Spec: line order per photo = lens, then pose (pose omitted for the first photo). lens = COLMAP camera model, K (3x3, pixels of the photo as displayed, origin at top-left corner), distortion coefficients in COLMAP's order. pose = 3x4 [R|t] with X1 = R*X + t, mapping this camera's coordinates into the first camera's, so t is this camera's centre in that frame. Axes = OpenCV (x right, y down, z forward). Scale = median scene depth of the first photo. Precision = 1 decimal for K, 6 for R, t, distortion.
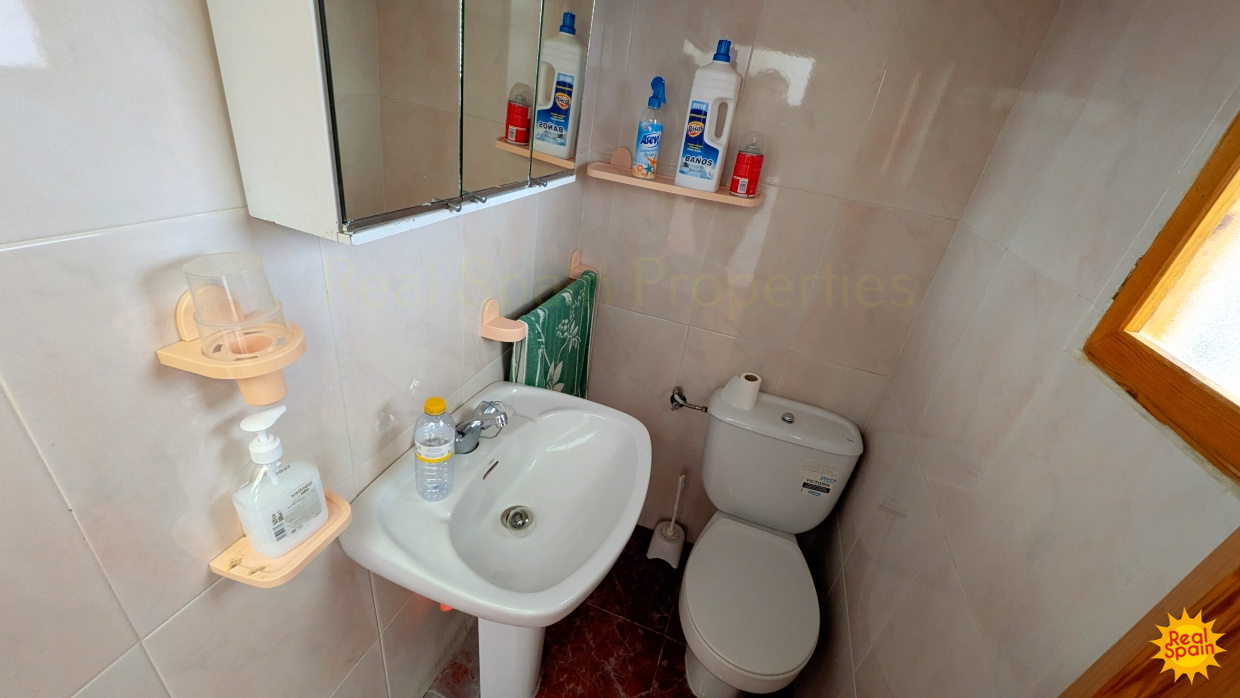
lens RADIAL K [[486.5, 0, 619.2], [0, 486.5, 349.2], [0, 0, 1]] dist [-0.003391, 0.001401]
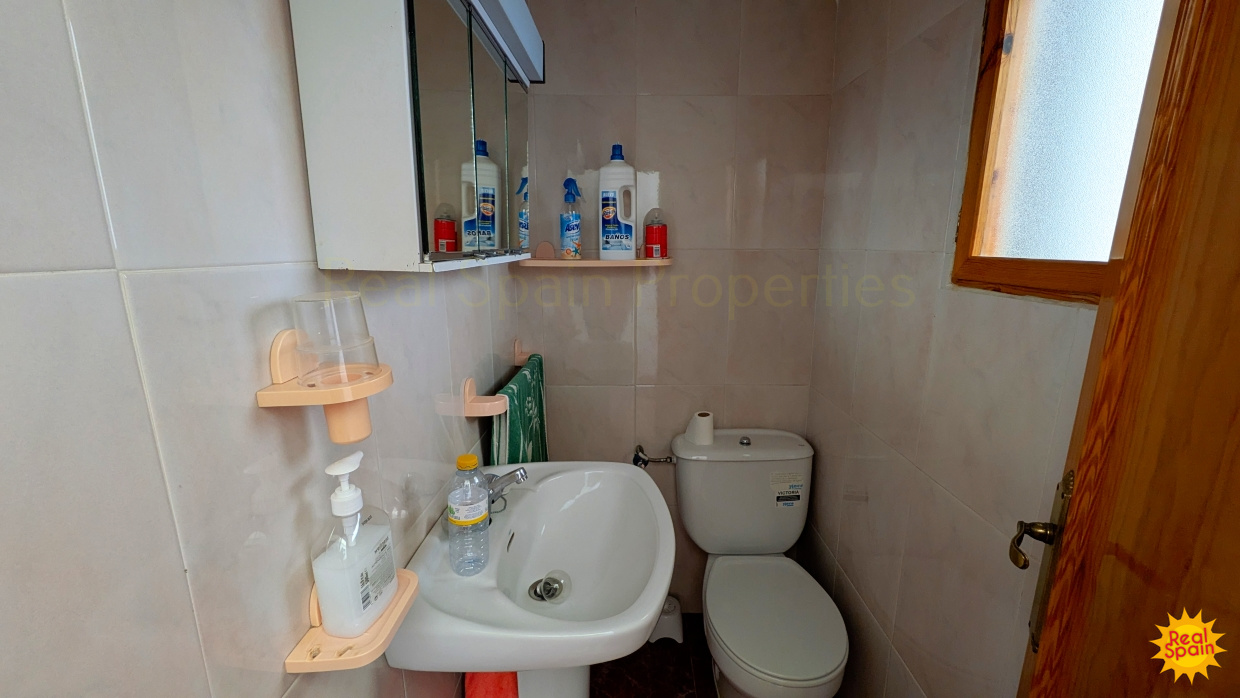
lens RADIAL K [[486.5, 0, 619.8], [0, 486.5, 347.6], [0, 0, 1]] dist [-0.003391, 0.001401]
pose [[0.943849, -0.199731, 0.263166, -0.202966], [0.260481, 0.939869, -0.220900, 0.134247], [-0.203221, 0.277046, 0.939120, -0.042718]]
